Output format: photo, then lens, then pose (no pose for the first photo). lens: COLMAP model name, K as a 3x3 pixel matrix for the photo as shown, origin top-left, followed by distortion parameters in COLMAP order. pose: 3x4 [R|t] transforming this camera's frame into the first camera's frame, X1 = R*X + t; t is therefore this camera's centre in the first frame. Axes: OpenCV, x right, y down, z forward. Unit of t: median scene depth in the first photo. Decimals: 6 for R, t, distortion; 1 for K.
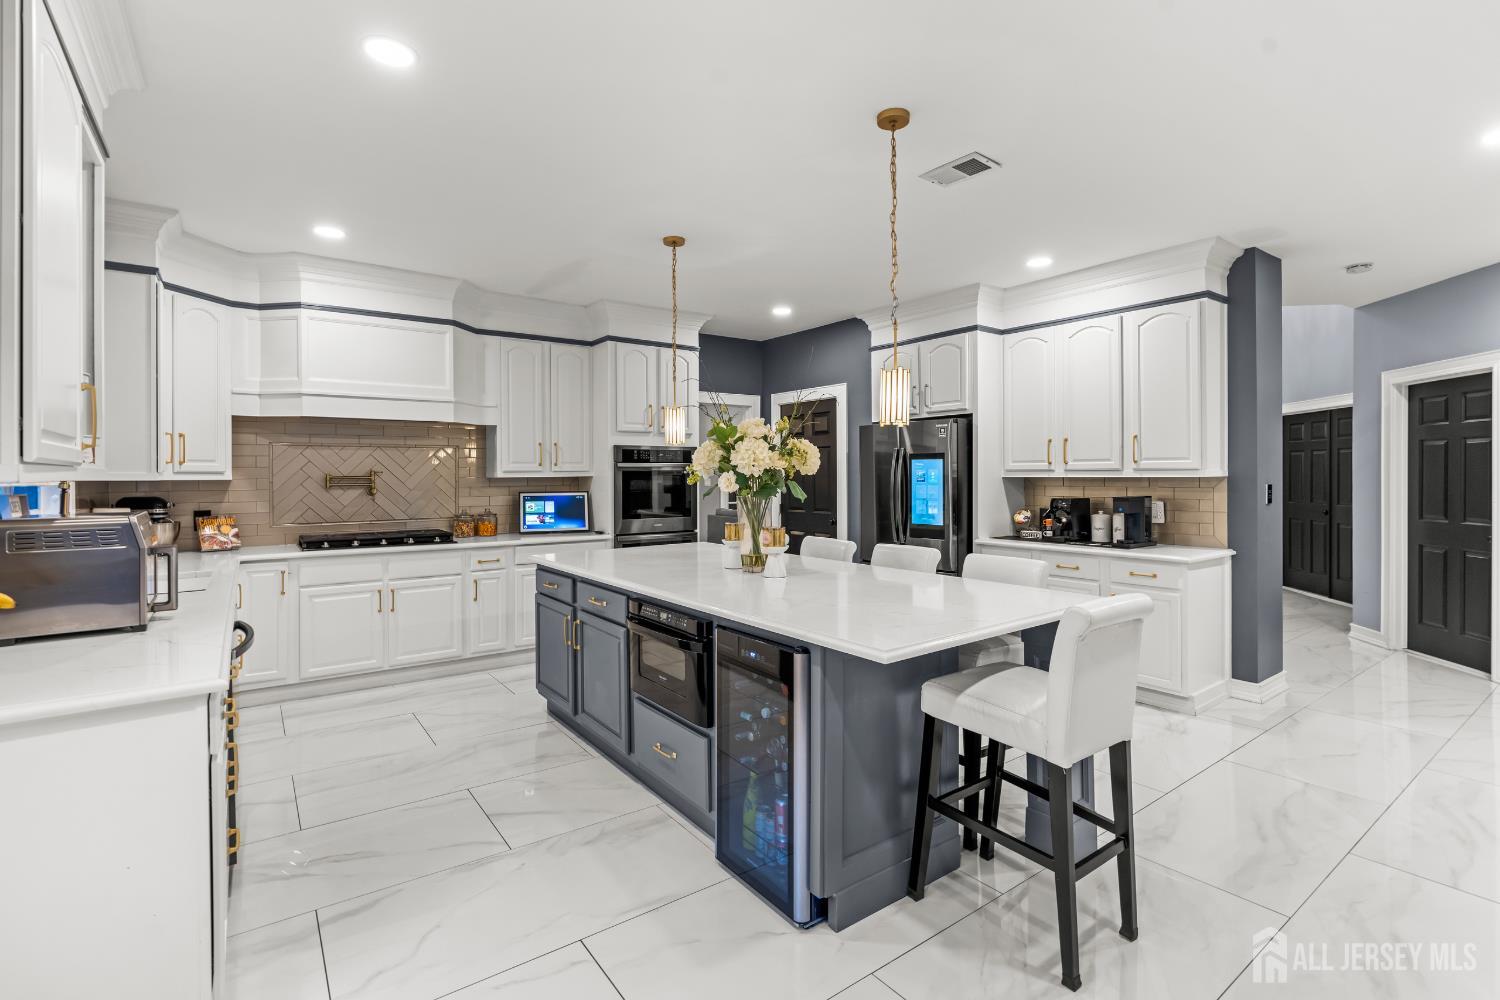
lens RADIAL K [[690.6, 0, 735.9], [0, 690.6, 472.2], [0, 0, 1]] dist [-0.003522, -0.000218]
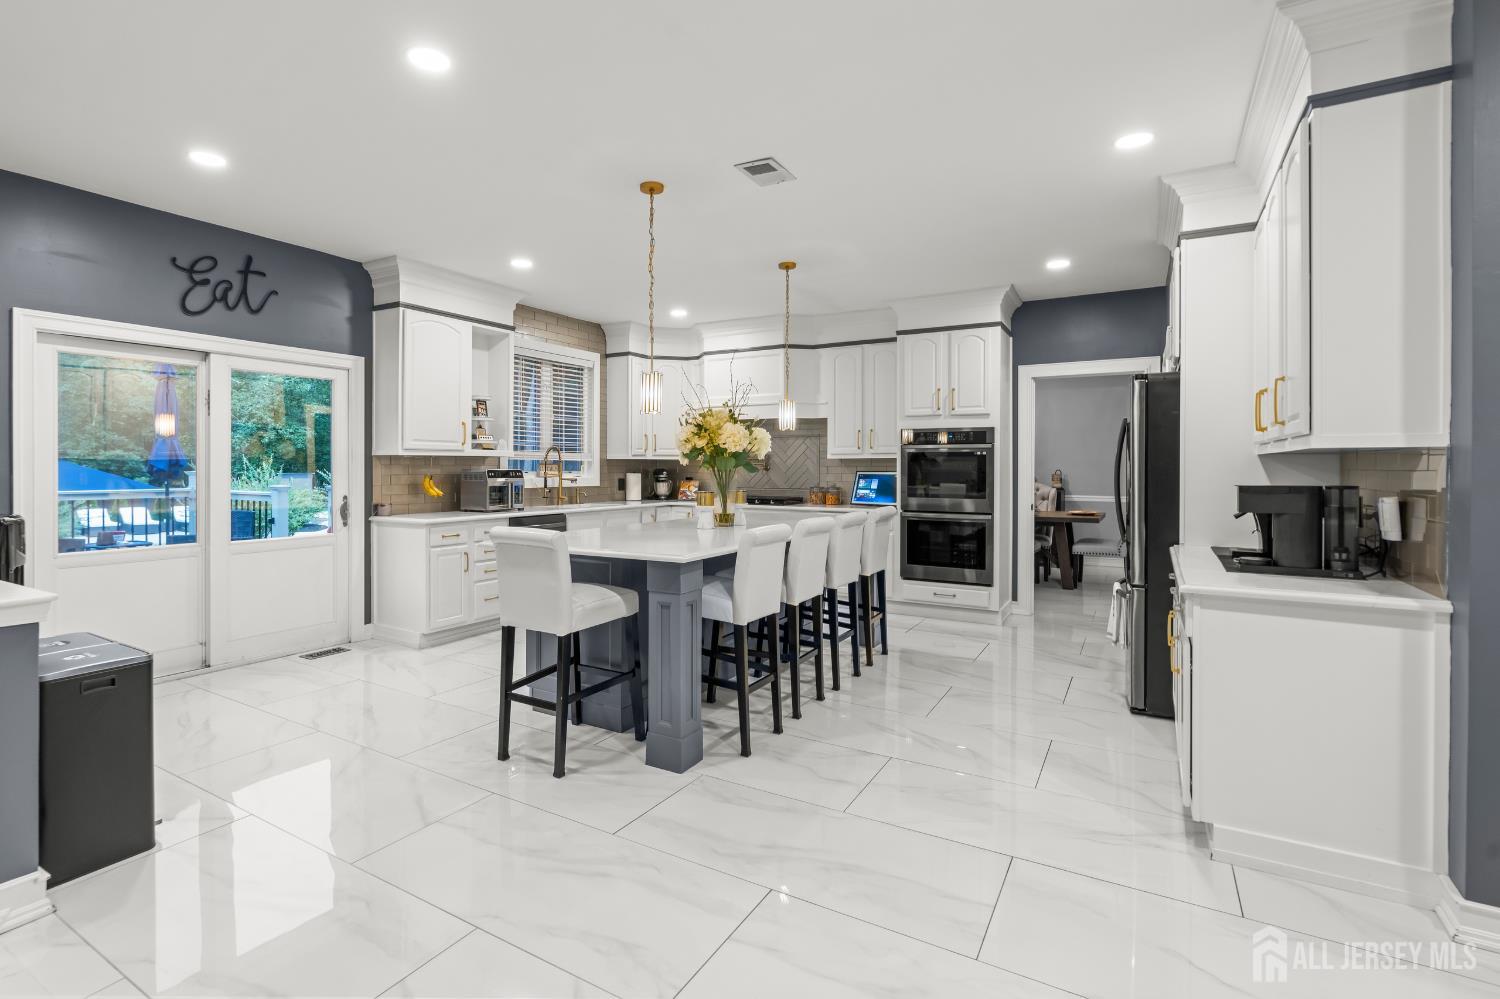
lens RADIAL K [[713.0, 0, 698.2], [0, 713.0, 466.2], [0, 0, 1]] dist [-0.001668, 0.000458]
pose [[0.386686, 0.006075, -0.922191, 0.823778], [0.000032, 0.999978, 0.006600, 0.013633], [0.922211, -0.002581, 0.386677, 0.285956]]
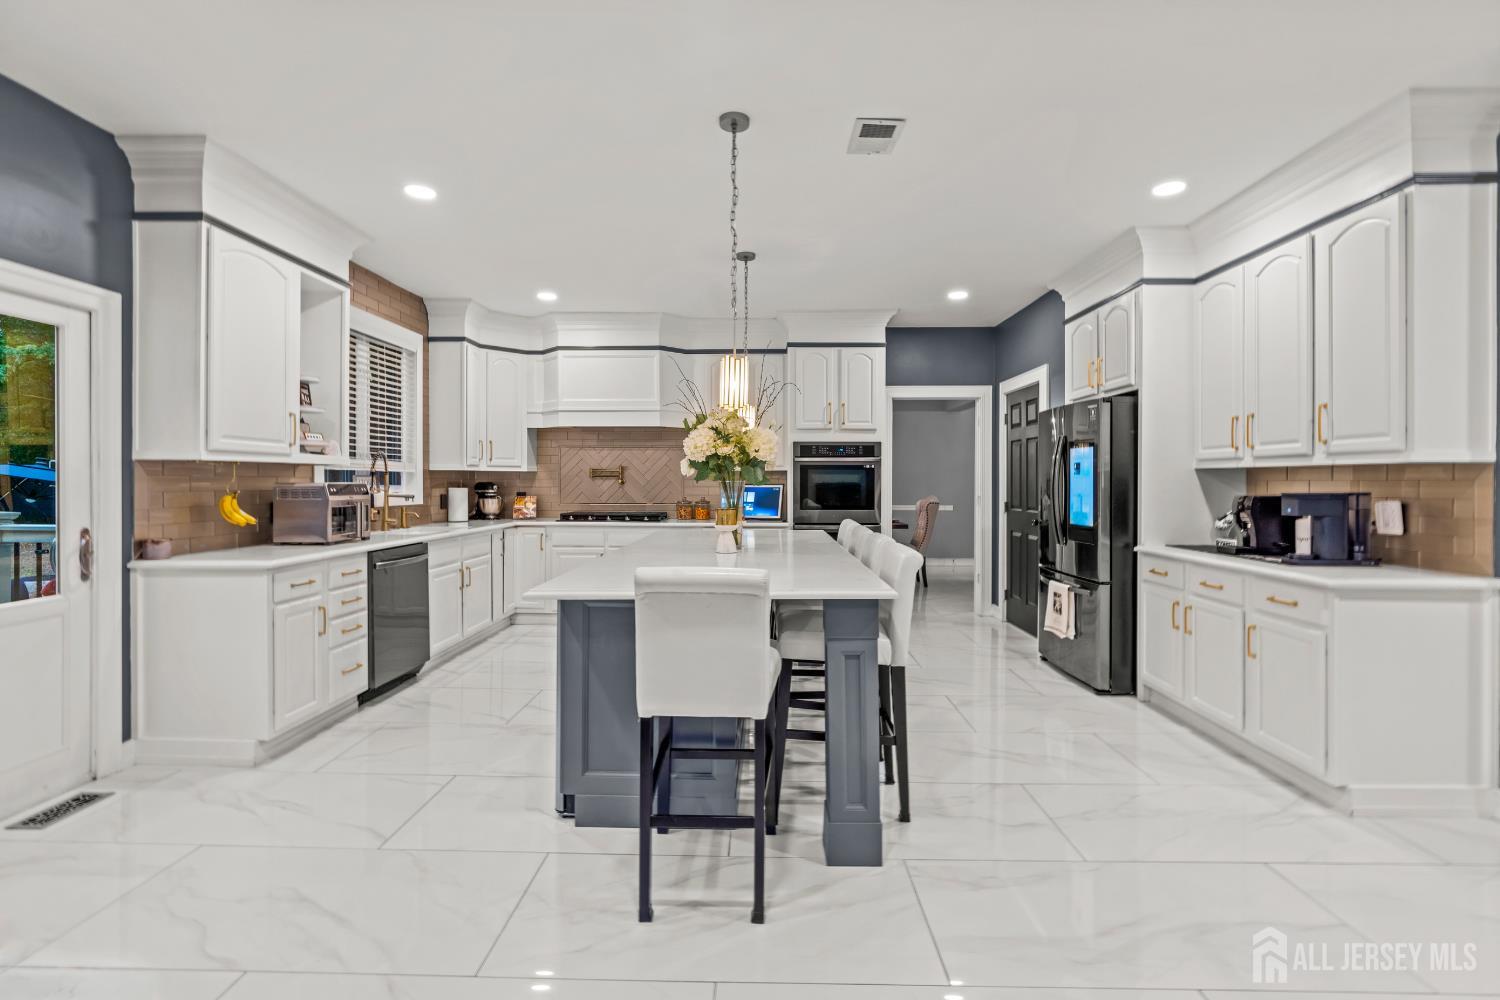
lens RADIAL K [[690.5, 0, 745.7], [0, 690.5, 479.5], [0, 0, 1]] dist [-0.001510, 0.000618]
pose [[0.799522, 0.004790, -0.600617, 0.466937], [-0.002791, 0.999987, 0.004260, 0.018285], [0.600630, -0.001730, 0.799525, 0.083566]]
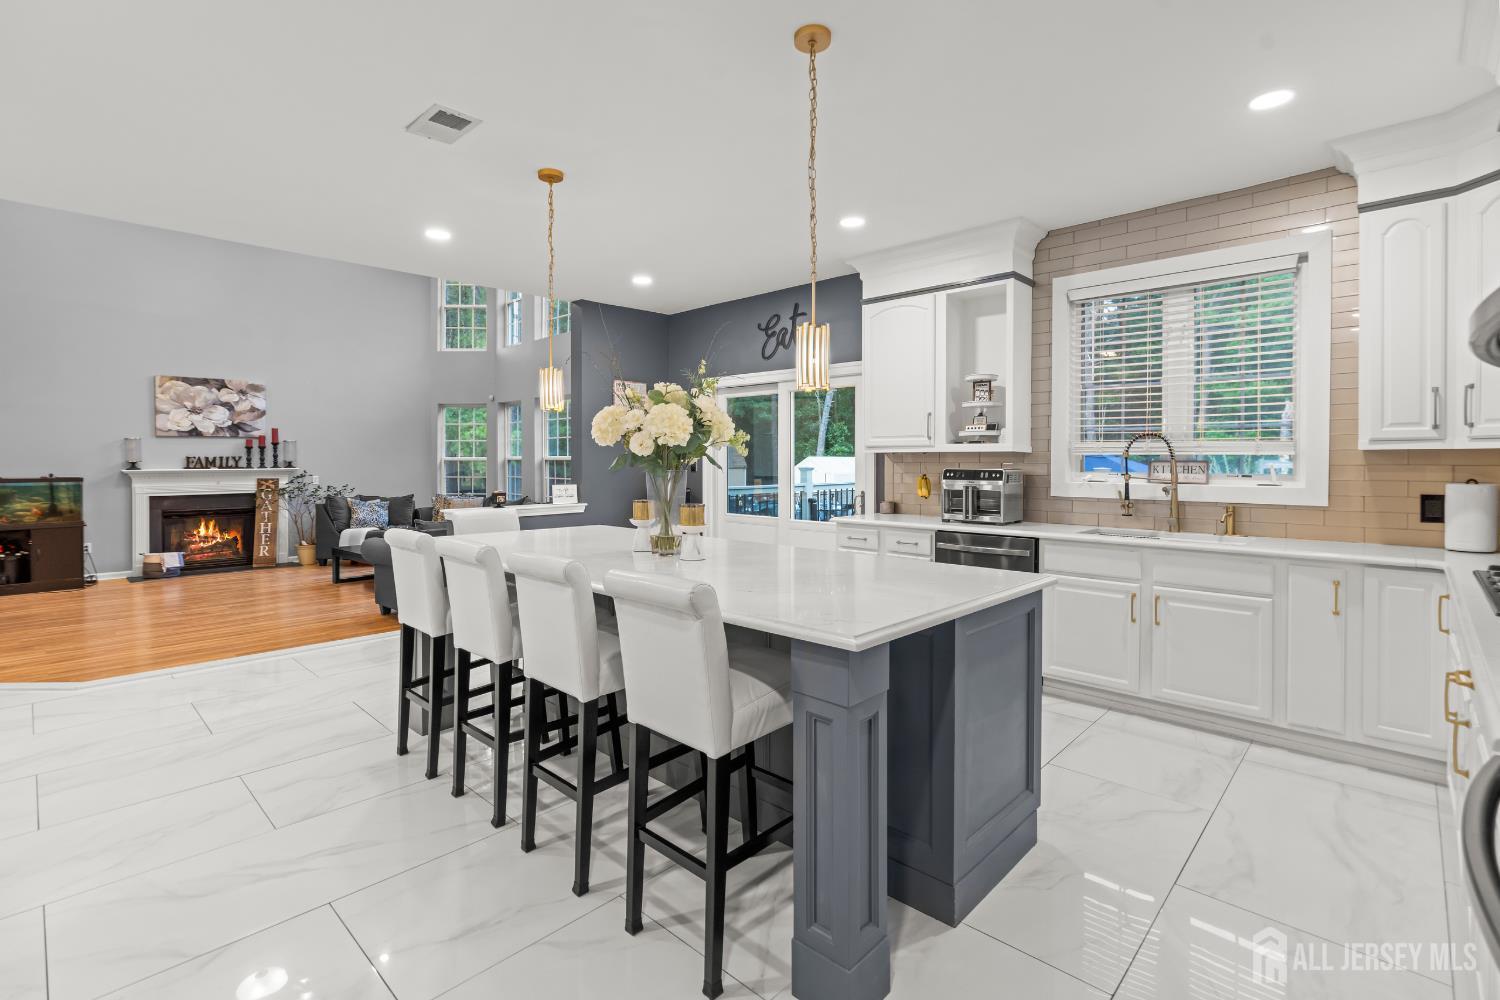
lens RADIAL K [[696.9, 0, 749.6], [0, 696.9, 464.0], [0, 0, 1]] dist [-0.012283, 0.000080]
pose [[-0.980604, 0.006684, -0.195883, 0.063478], [0.005959, 0.999973, 0.004293, 0.015445], [0.195907, 0.003042, -0.980618, 1.249045]]
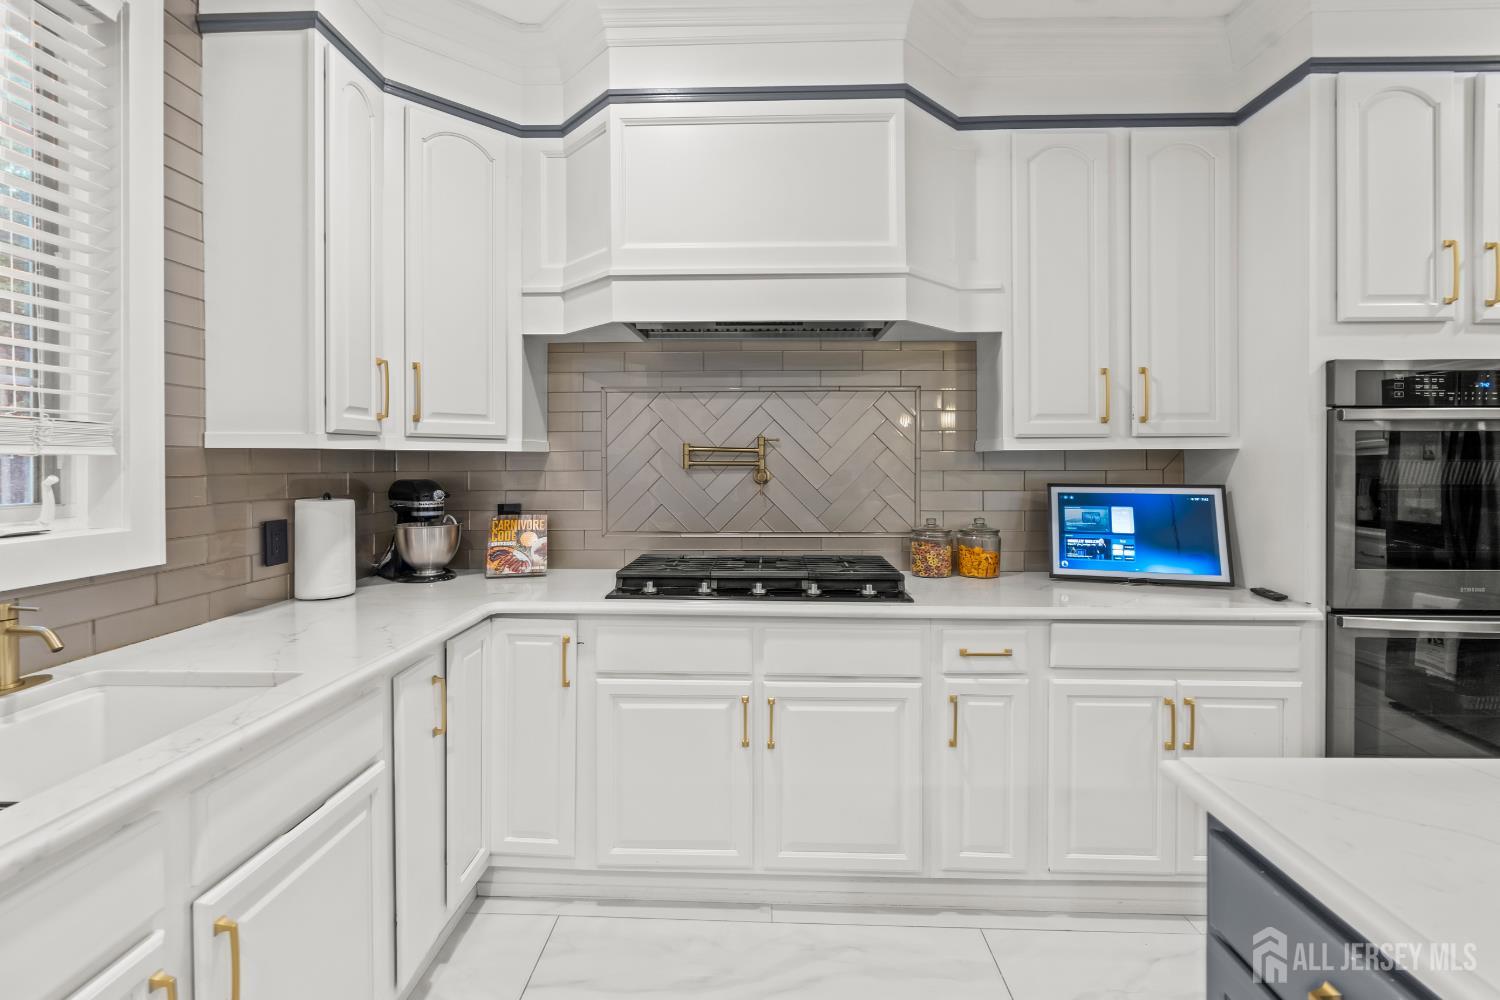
lens RADIAL K [[697.4, 0, 747.5], [0, 697.4, 459.7], [0, 0, 1]] dist [-0.001786, -0.000061]
pose [[0.797014, 0.004598, -0.603944, -0.218603], [-0.001146, 0.999981, 0.006100, 0.011817], [0.603960, -0.004170, 0.797004, 0.578672]]
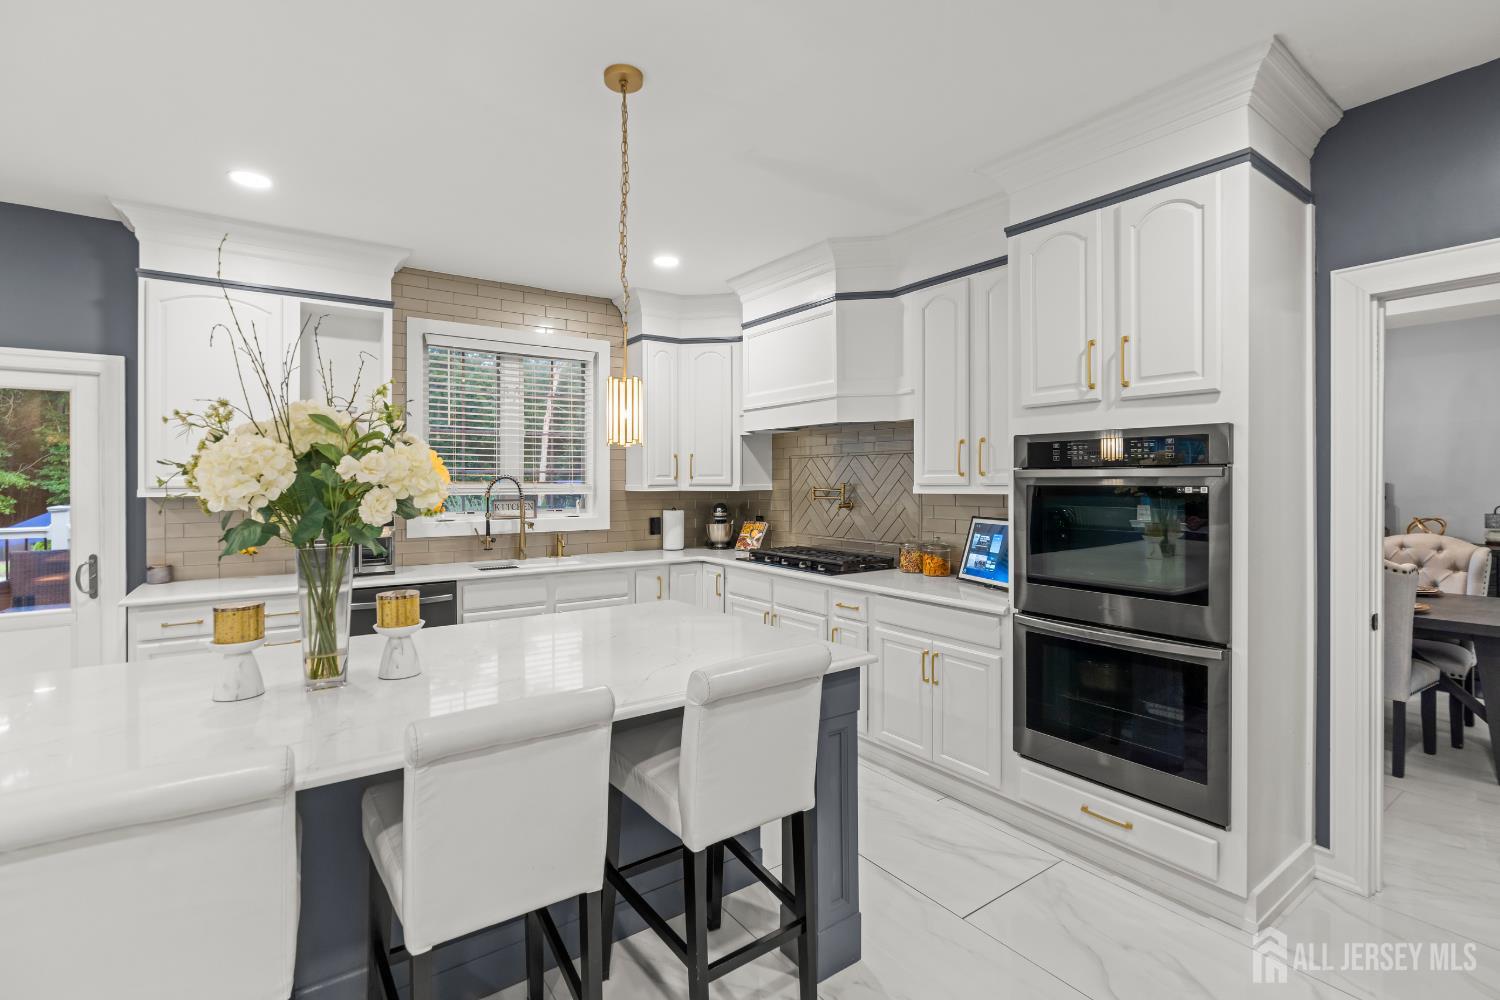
lens RADIAL K [[686.0, 0, 742.0], [0, 686.0, 483.1], [0, 0, 1]] dist [-0.003224, 0.000229]
pose [[0.000124, 0.008461, -0.999964, 0.370747], [0.007389, 0.999937, 0.008461, -0.010690], [0.999973, -0.007390, 0.000061, 0.874202]]
